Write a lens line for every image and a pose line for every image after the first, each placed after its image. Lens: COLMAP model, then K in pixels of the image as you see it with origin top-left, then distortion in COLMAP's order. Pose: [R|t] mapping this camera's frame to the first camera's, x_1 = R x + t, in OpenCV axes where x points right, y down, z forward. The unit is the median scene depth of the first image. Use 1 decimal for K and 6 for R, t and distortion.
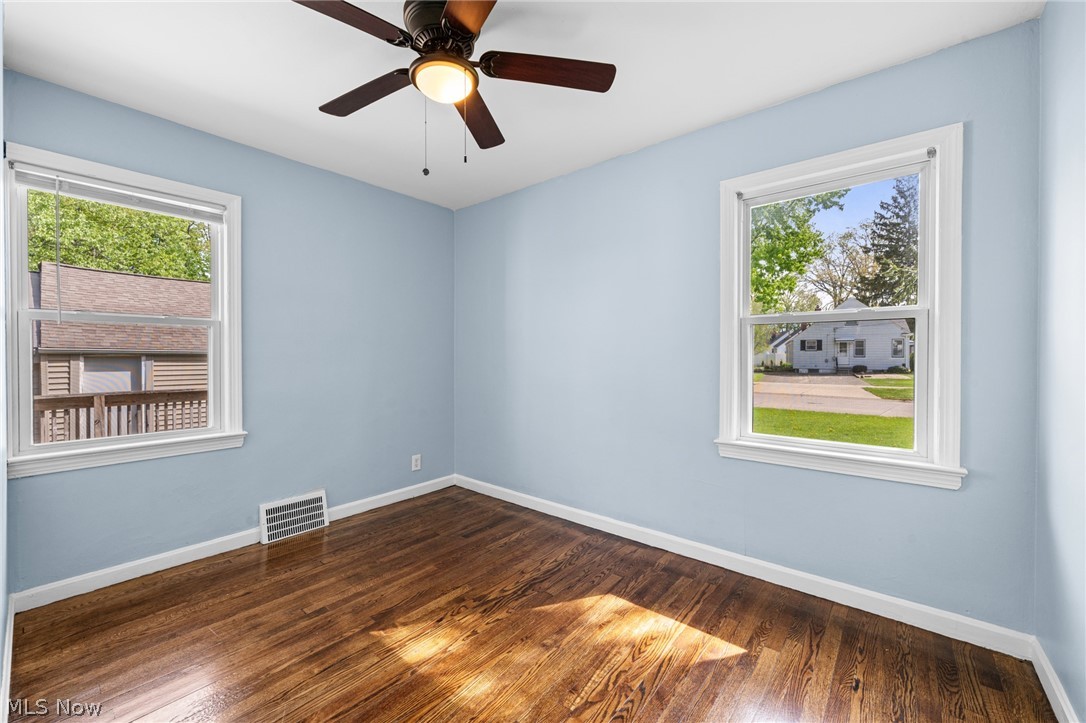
lens RADIAL K [[432.2, 0, 542.4], [0, 432.2, 359.4], [0, 0, 1]] dist [0.000250, -0.000013]
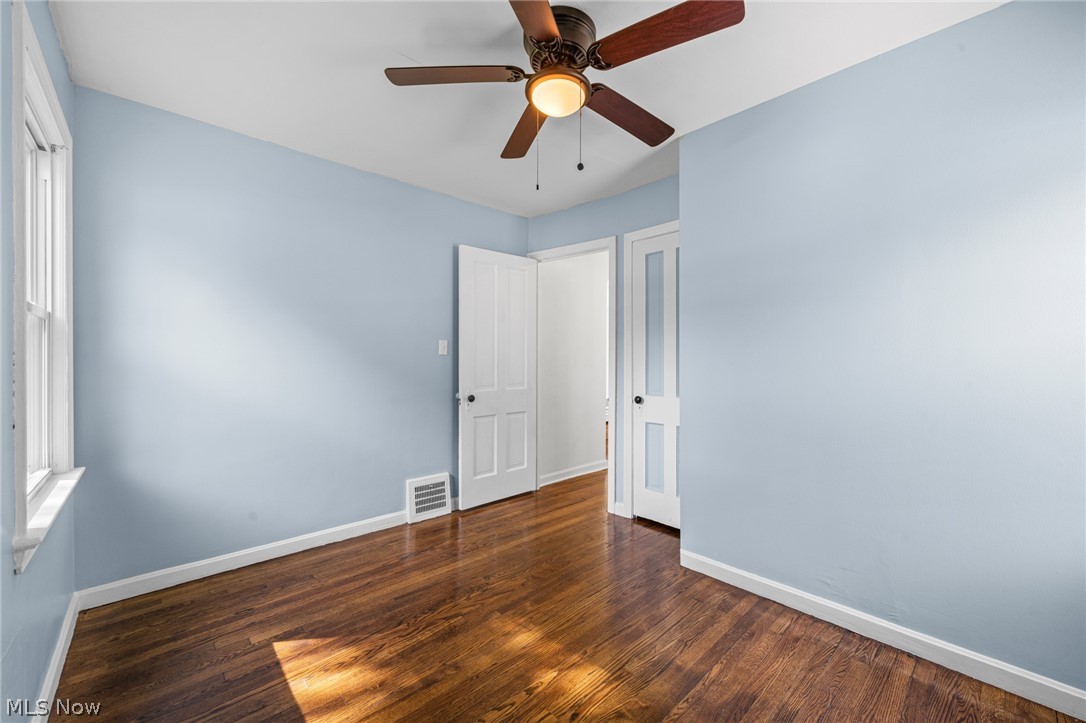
lens RADIAL K [[432.2, 0, 543.0], [0, 432.2, 359.5], [0, 0, 1]] dist [0.000250, -0.000013]
pose [[-0.991269, -0.001570, 0.131846, -0.313558], [-0.000167, 0.999943, 0.010649, -0.025815], [-0.131856, 0.010534, -0.991213, 1.947002]]
